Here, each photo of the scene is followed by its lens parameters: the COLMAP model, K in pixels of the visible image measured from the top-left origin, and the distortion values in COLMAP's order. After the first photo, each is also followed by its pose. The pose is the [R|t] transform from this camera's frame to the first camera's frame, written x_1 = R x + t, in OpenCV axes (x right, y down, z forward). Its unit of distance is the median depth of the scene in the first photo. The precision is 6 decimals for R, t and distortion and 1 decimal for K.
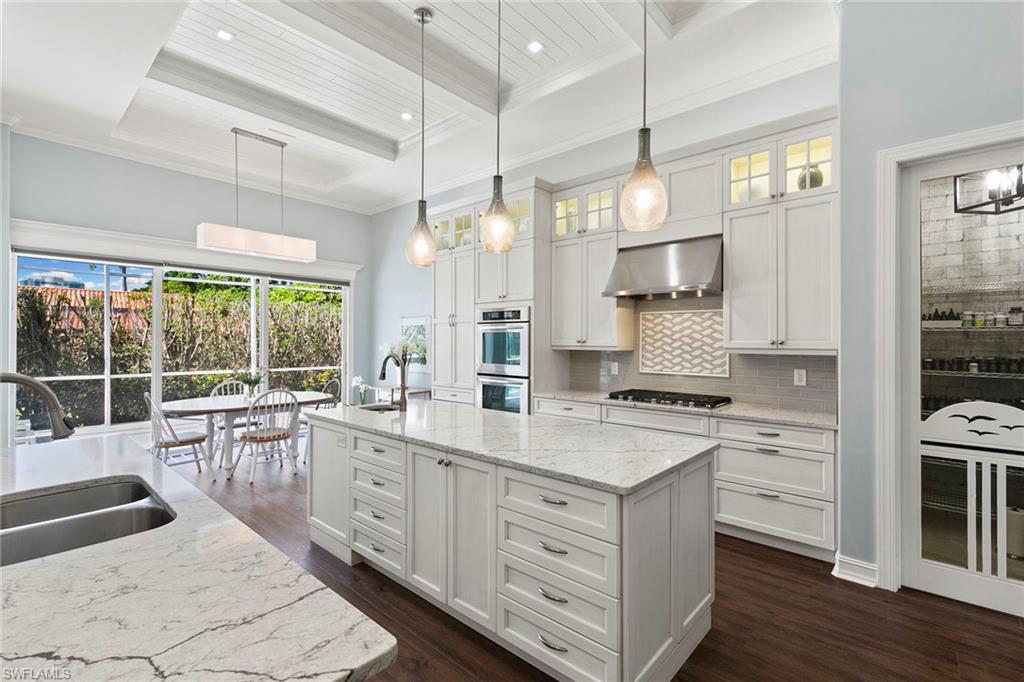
lens RADIAL K [[461.1, 0, 513.4], [0, 461.1, 339.0], [0, 0, 1]] dist [0.007481, 0.000085]
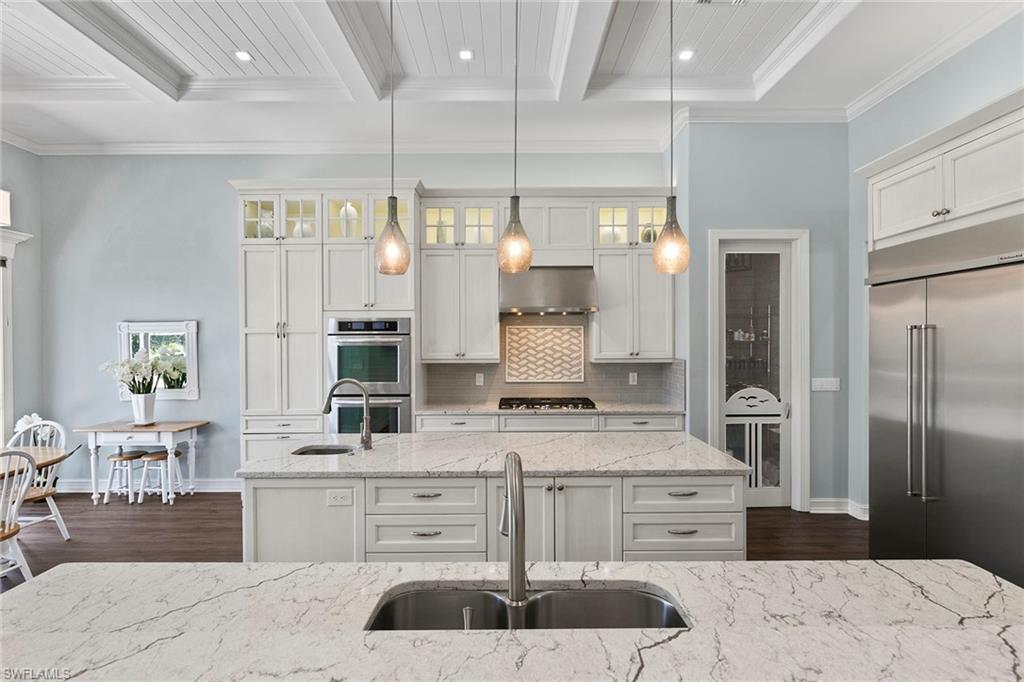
lens RADIAL K [[491.4, 0, 509.6], [0, 491.4, 341.1], [0, 0, 1]] dist [-0.002399, -0.001437]
pose [[0.744260, -0.008365, 0.667837, -0.529320], [0.004614, 0.999962, 0.007382, -0.034077], [-0.667874, -0.002413, 0.744271, 0.152487]]
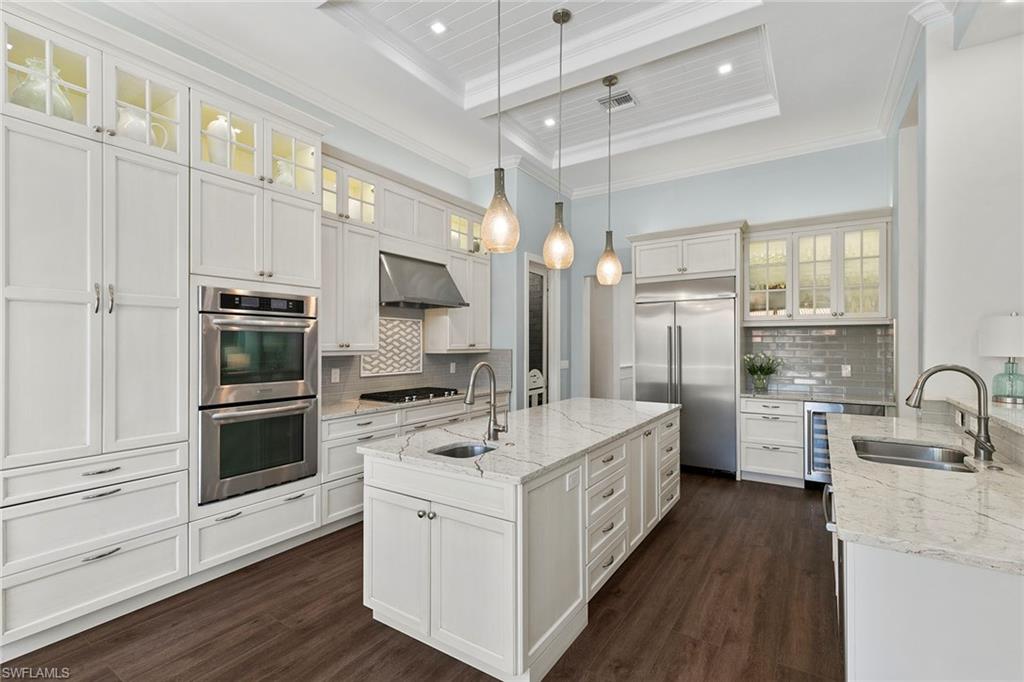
lens RADIAL K [[461.1, 0, 514.2], [0, 461.1, 342.4], [0, 0, 1]] dist [0.007481, 0.000085]
pose [[-0.149623, 0.002362, 0.988740, -0.814485], [-0.003656, 0.999989, -0.002943, 0.001304], [-0.988736, -0.004056, -0.149613, 0.898721]]
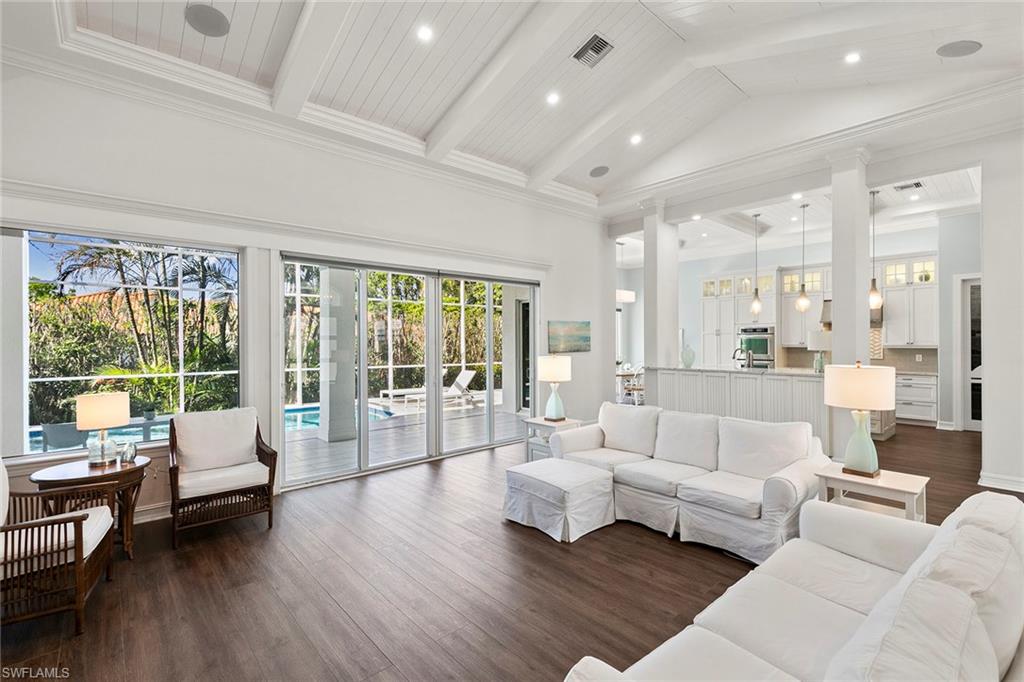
lens RADIAL K [[461.1, 0, 511.5], [0, 461.1, 339.7], [0, 0, 1]] dist [0.007481, 0.000085]
pose [[0.993717, -0.006140, -0.111758, -1.031778], [0.006314, 0.999979, 0.001208, -0.022689], [0.111748, -0.001906, 0.993735, -1.382383]]
